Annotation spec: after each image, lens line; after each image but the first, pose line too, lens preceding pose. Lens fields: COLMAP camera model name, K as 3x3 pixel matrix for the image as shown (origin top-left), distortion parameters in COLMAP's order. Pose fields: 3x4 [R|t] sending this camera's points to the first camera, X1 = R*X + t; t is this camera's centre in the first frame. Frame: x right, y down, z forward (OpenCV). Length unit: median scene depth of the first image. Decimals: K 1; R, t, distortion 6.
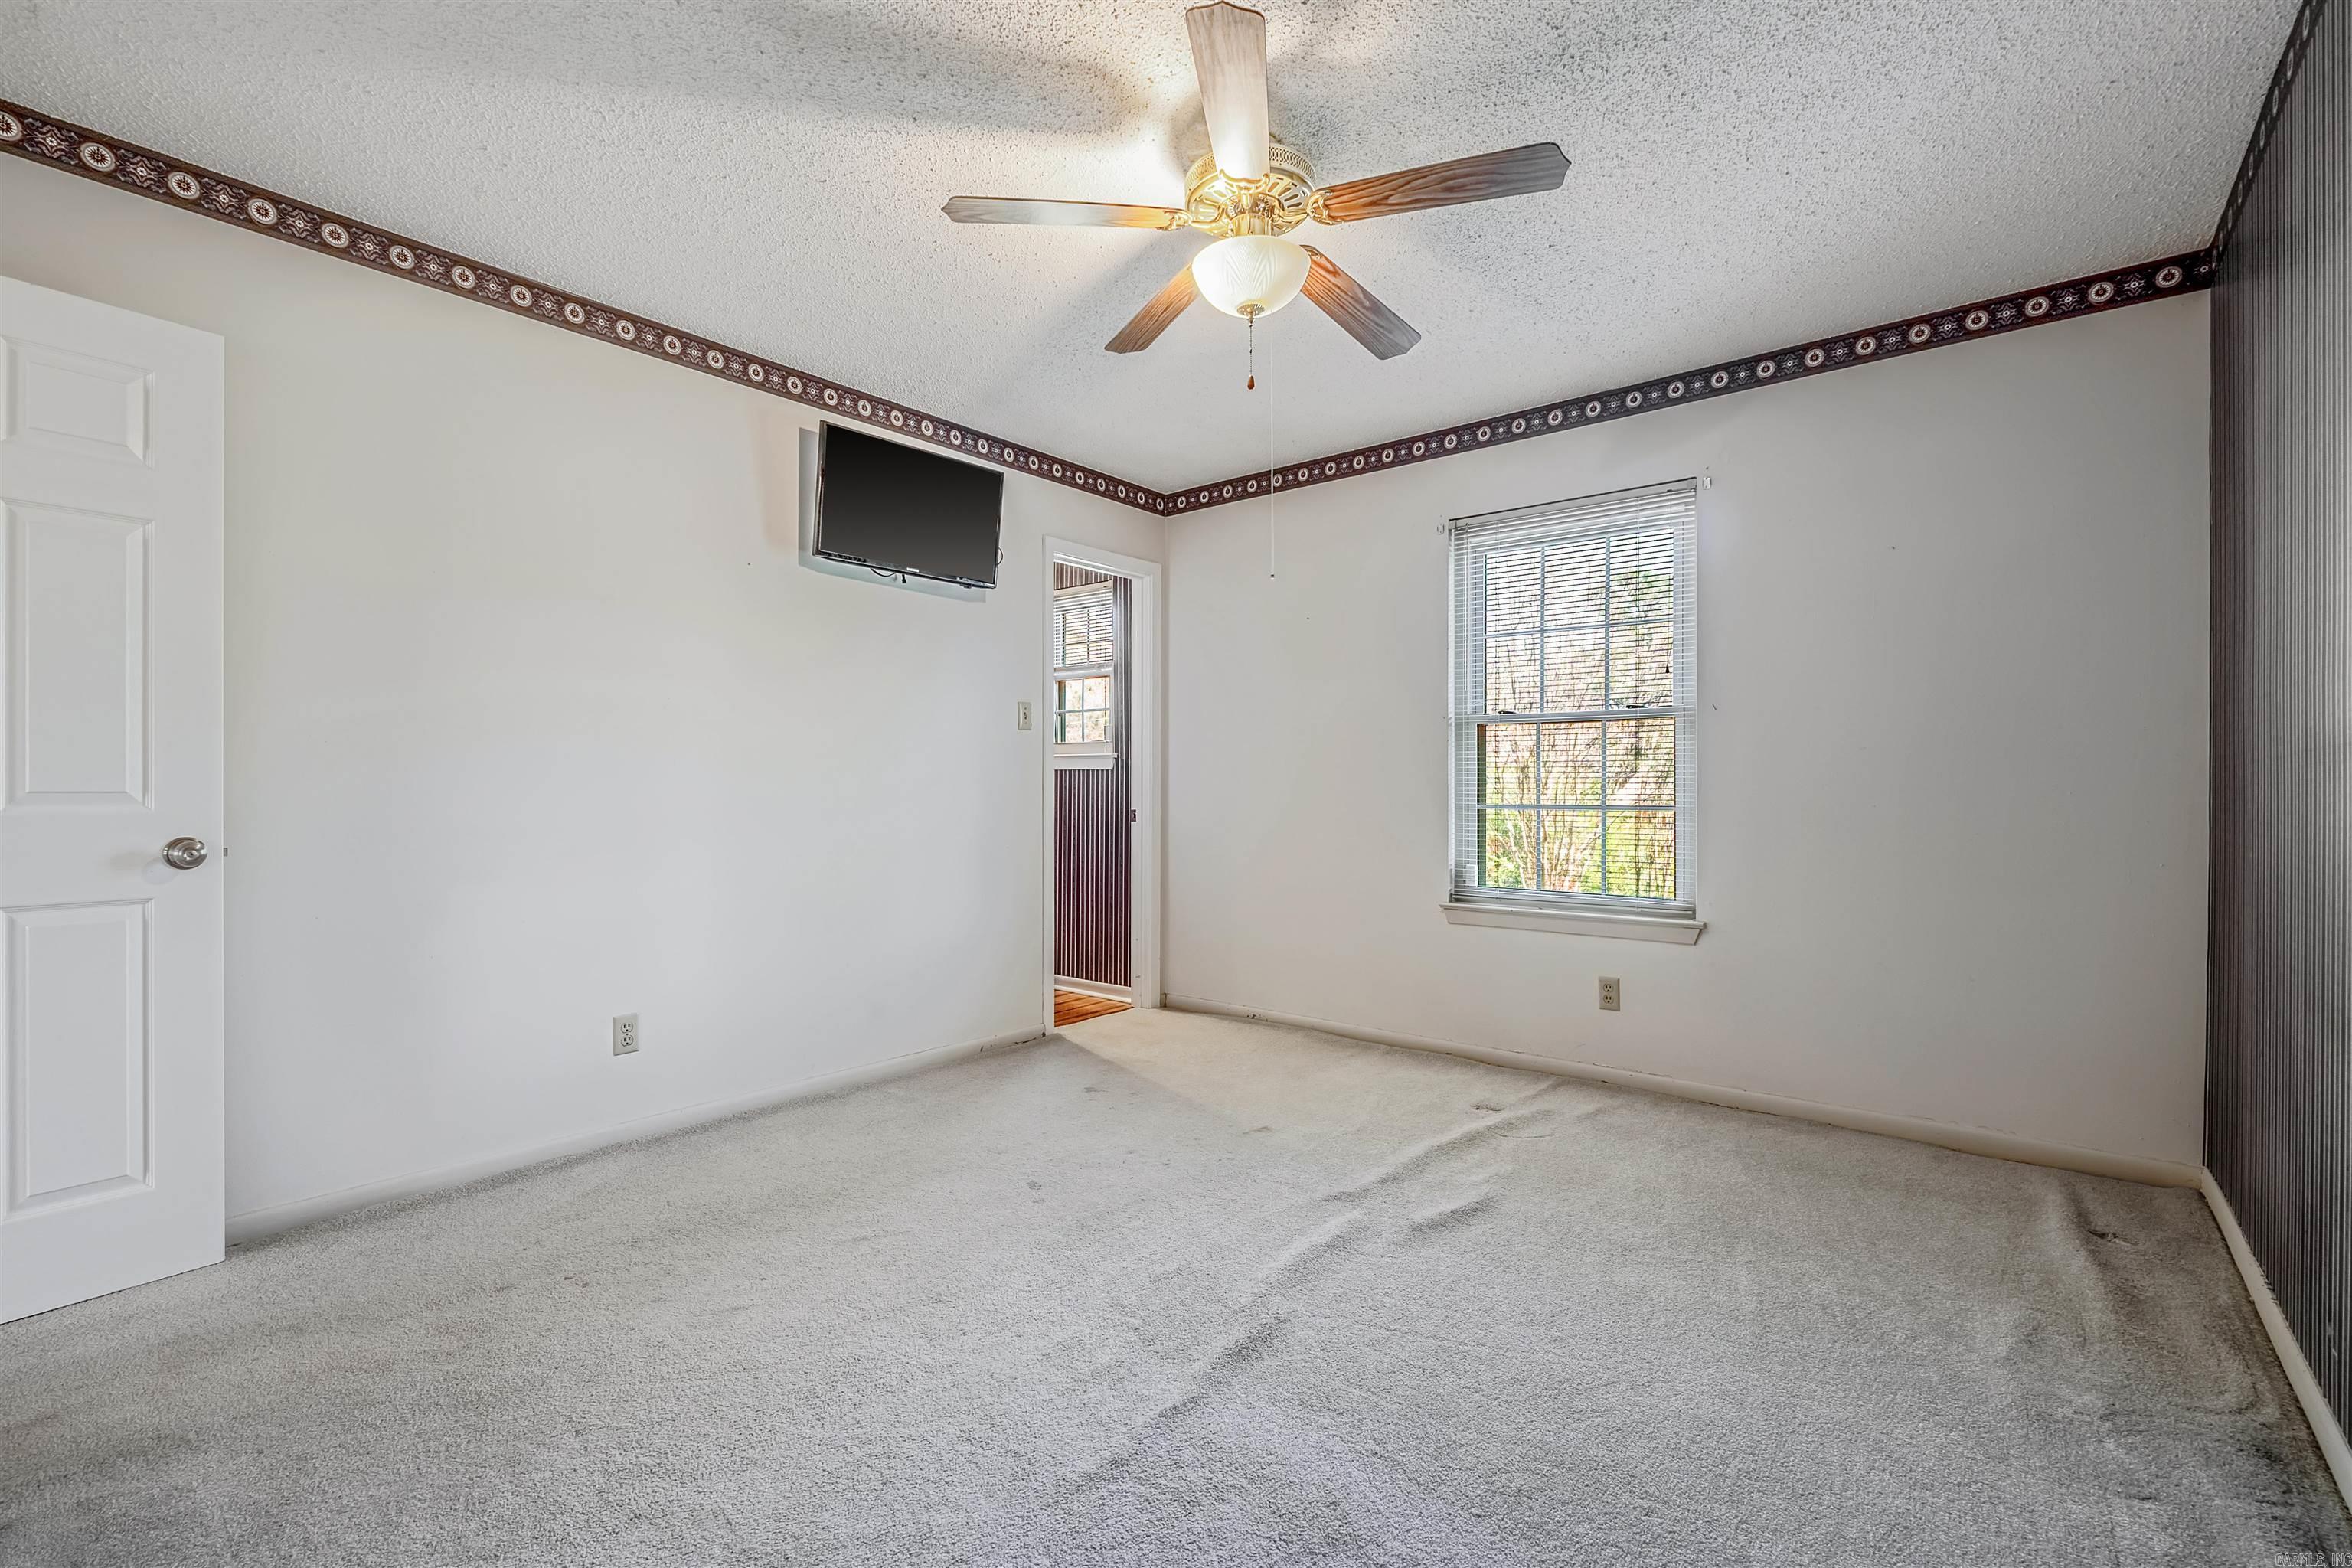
lens RADIAL K [[997.7, 0, 1176.0], [0, 997.7, 784.0], [0, 0, 1]] dist [-0.004025, -0.000307]
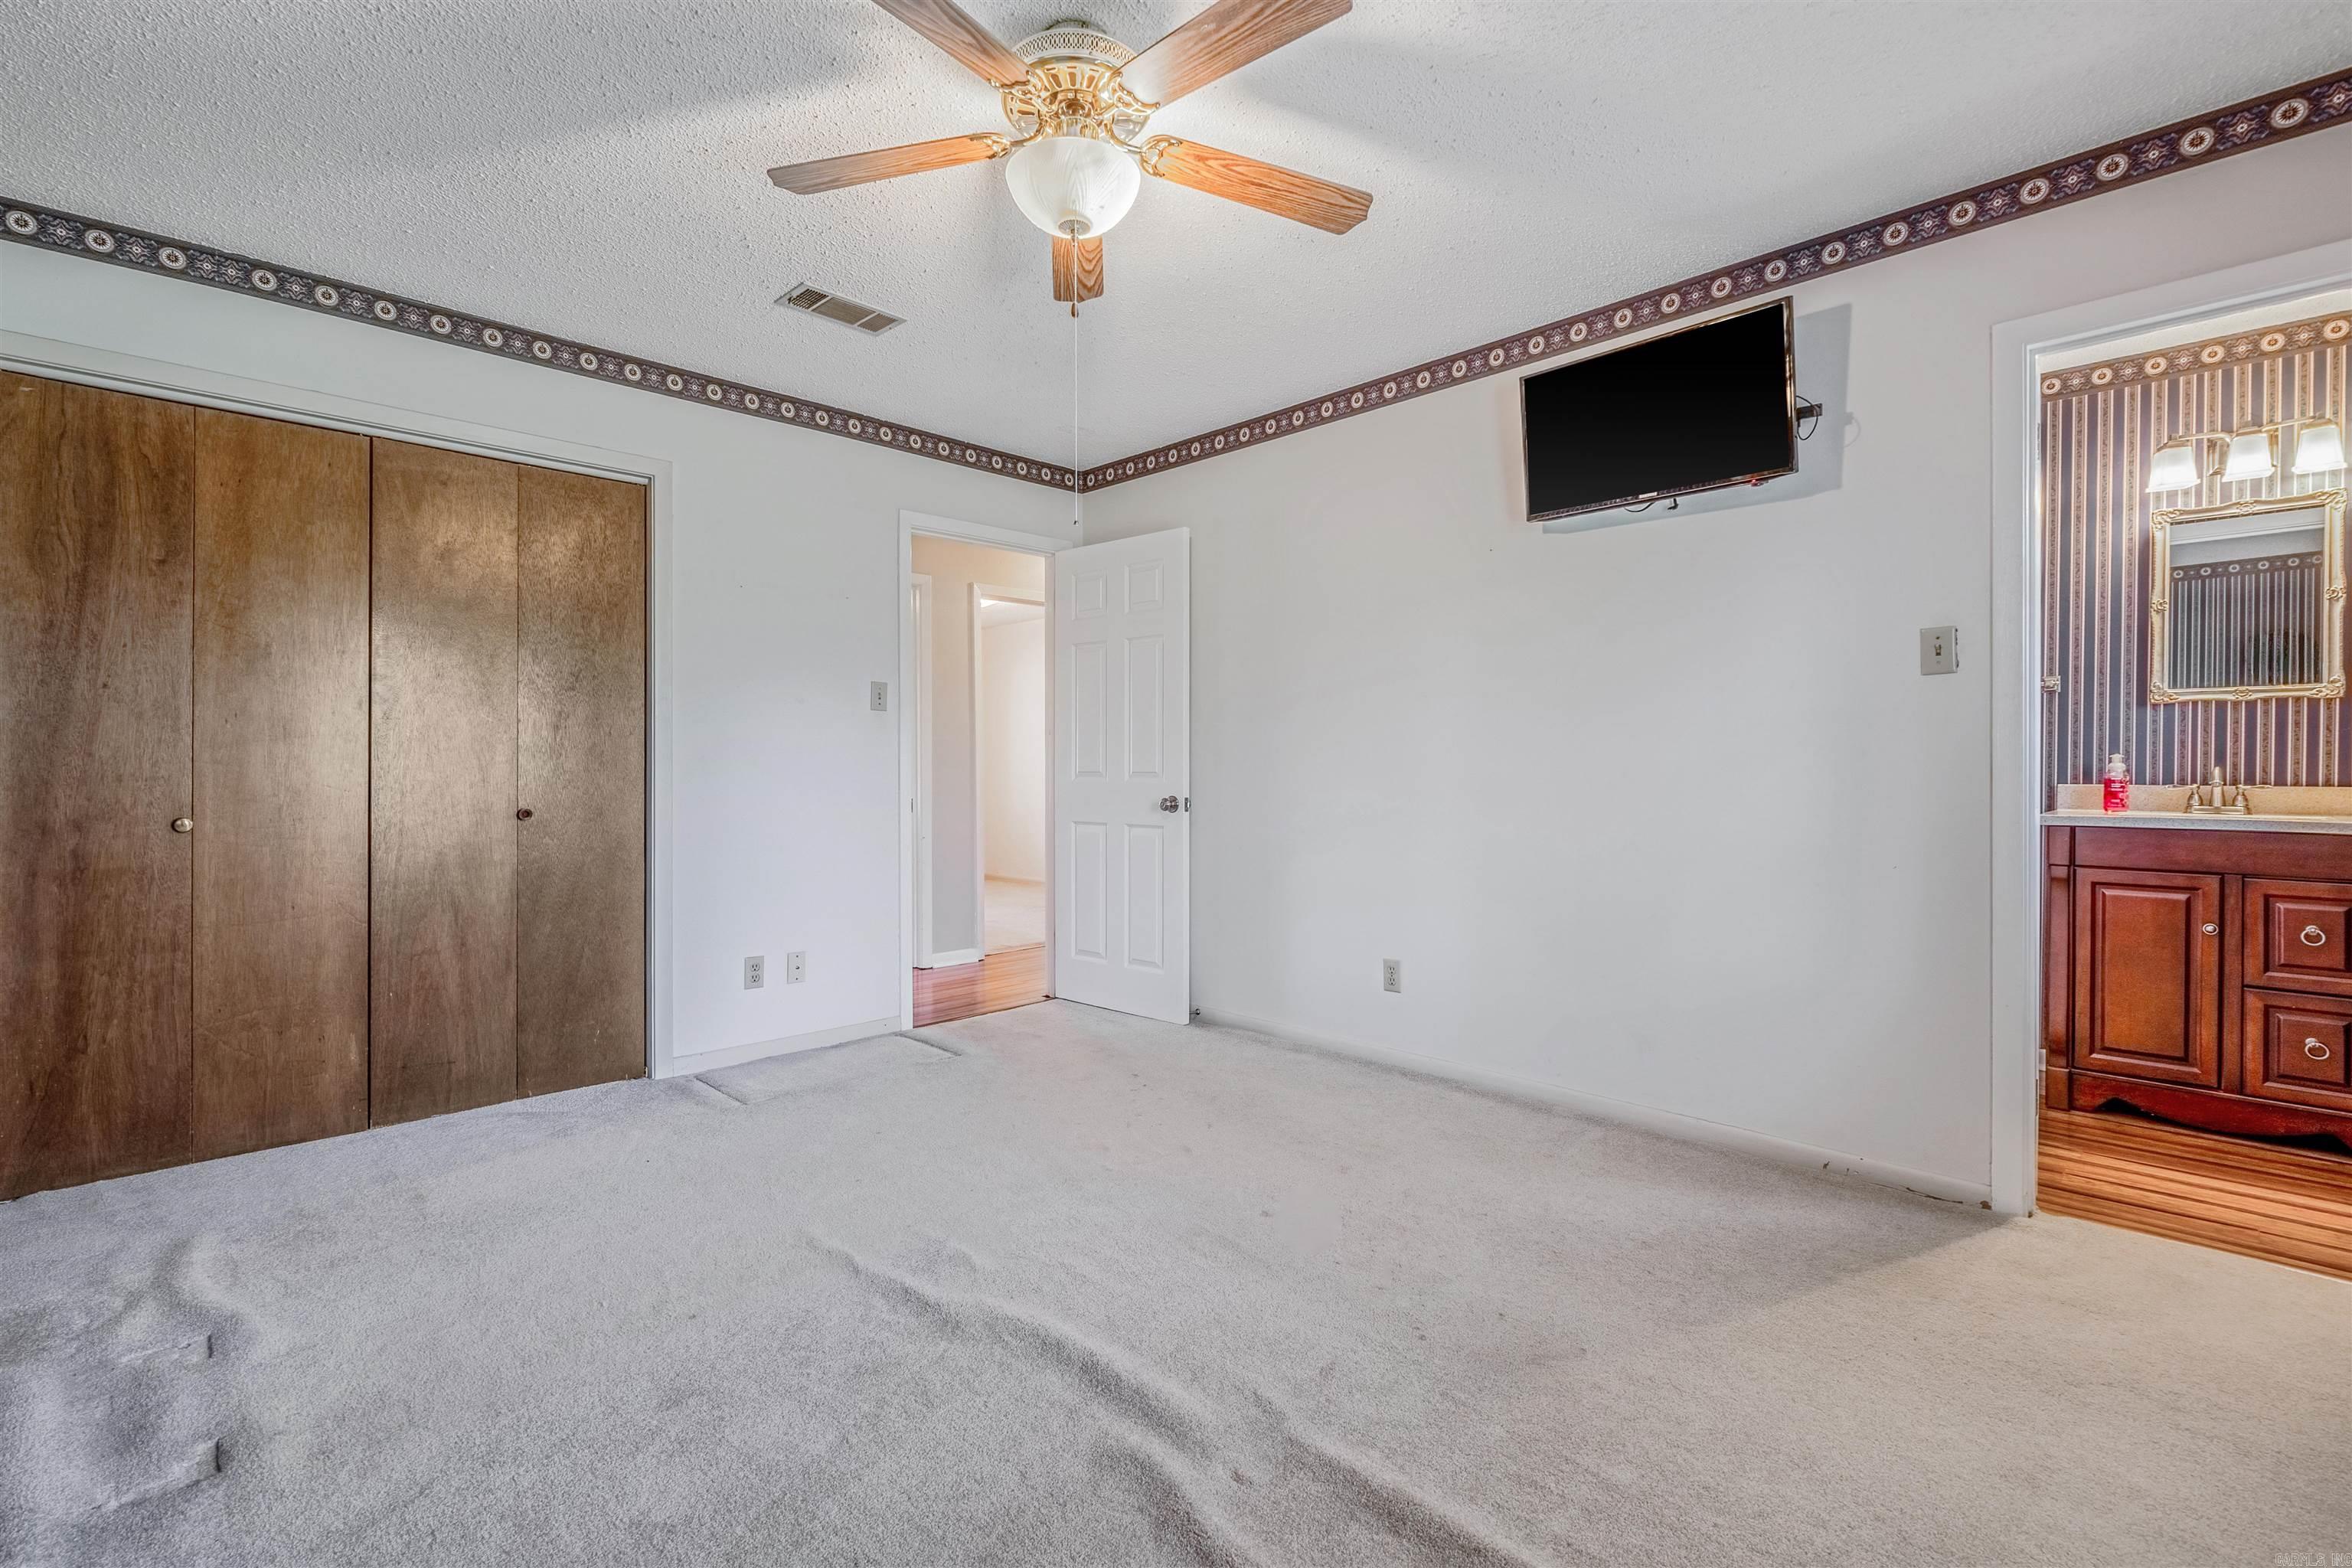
lens RADIAL K [[1023.7, 0, 1170.8], [0, 1023.7, 757.6], [0, 0, 1]] dist [-0.001918, -0.000070]
pose [[-0.088731, -0.007258, -0.996029, 0.628088], [0.005919, 0.999952, -0.007814, -0.002831], [0.996038, -0.006589, -0.088684, 0.754903]]
